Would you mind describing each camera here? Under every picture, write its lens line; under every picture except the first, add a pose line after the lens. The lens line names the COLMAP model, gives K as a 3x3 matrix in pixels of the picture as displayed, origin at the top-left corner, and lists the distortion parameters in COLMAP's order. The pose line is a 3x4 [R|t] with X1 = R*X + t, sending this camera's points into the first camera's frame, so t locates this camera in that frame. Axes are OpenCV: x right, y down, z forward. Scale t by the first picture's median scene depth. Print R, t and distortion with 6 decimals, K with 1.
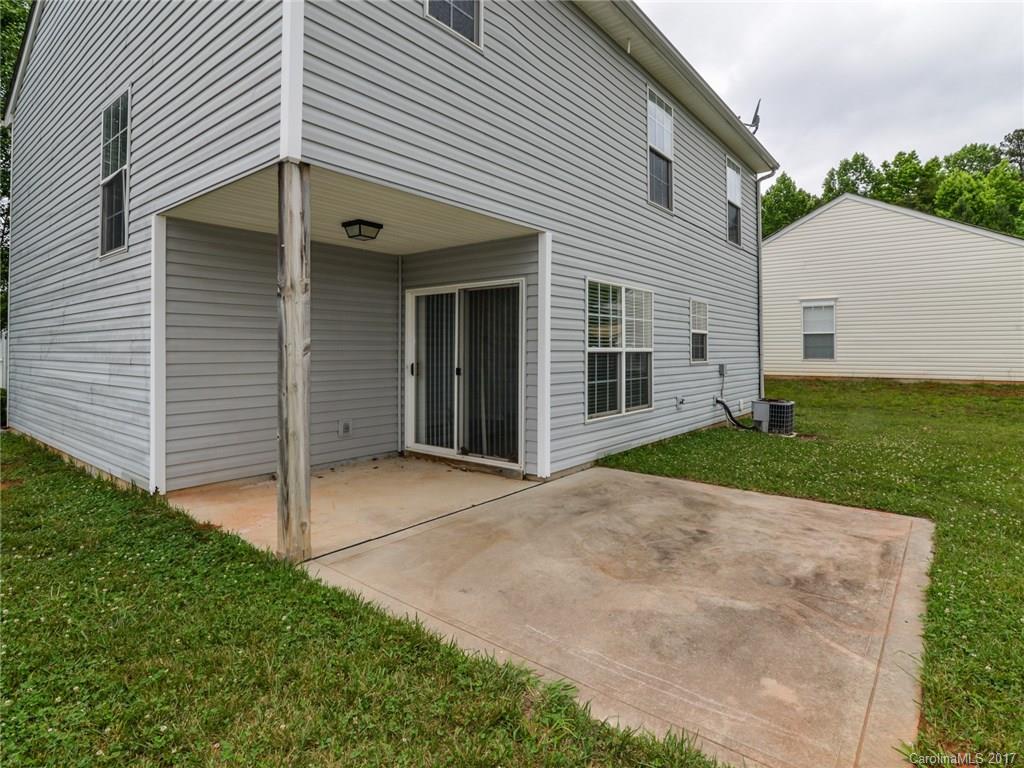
lens RADIAL K [[540.5, 0, 527.3], [0, 540.5, 349.8], [0, 0, 1]] dist [-0.027948, 0.002713]
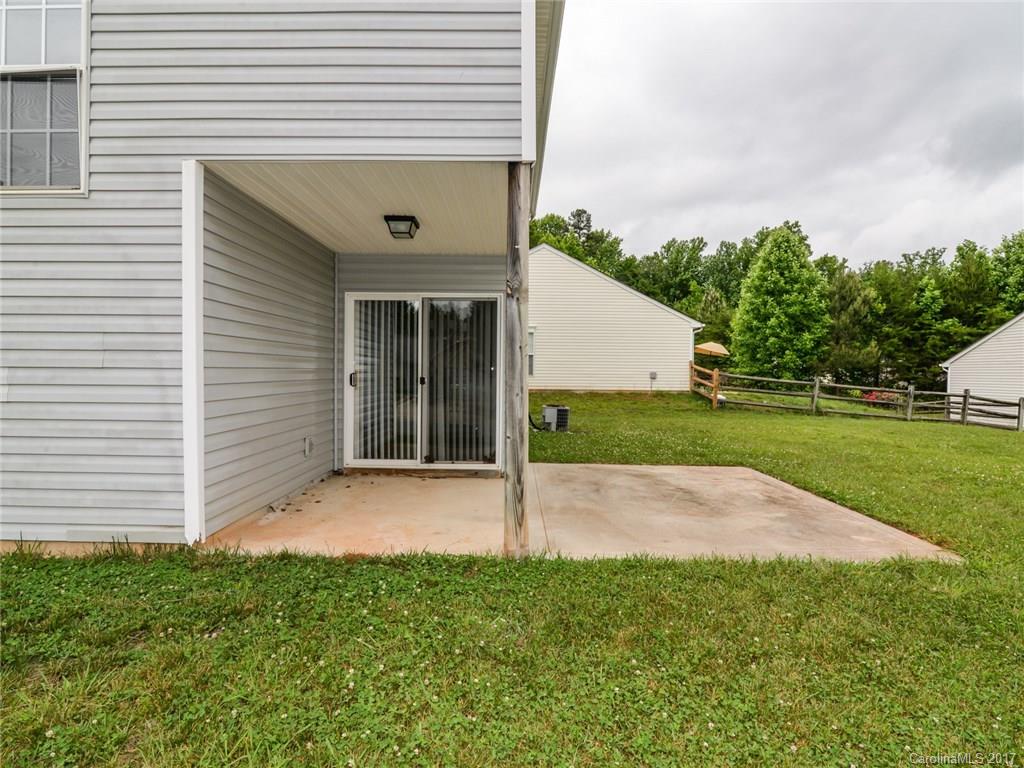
lens RADIAL K [[540.5, 0, 512.8], [0, 540.5, 385.8], [0, 0, 1]] dist [-0.027948, 0.002713]
pose [[0.778937, -0.009561, 0.627030, -0.630618], [-0.008180, 0.999644, 0.025404, 0.023581], [-0.627049, -0.024917, 0.778581, 0.121942]]
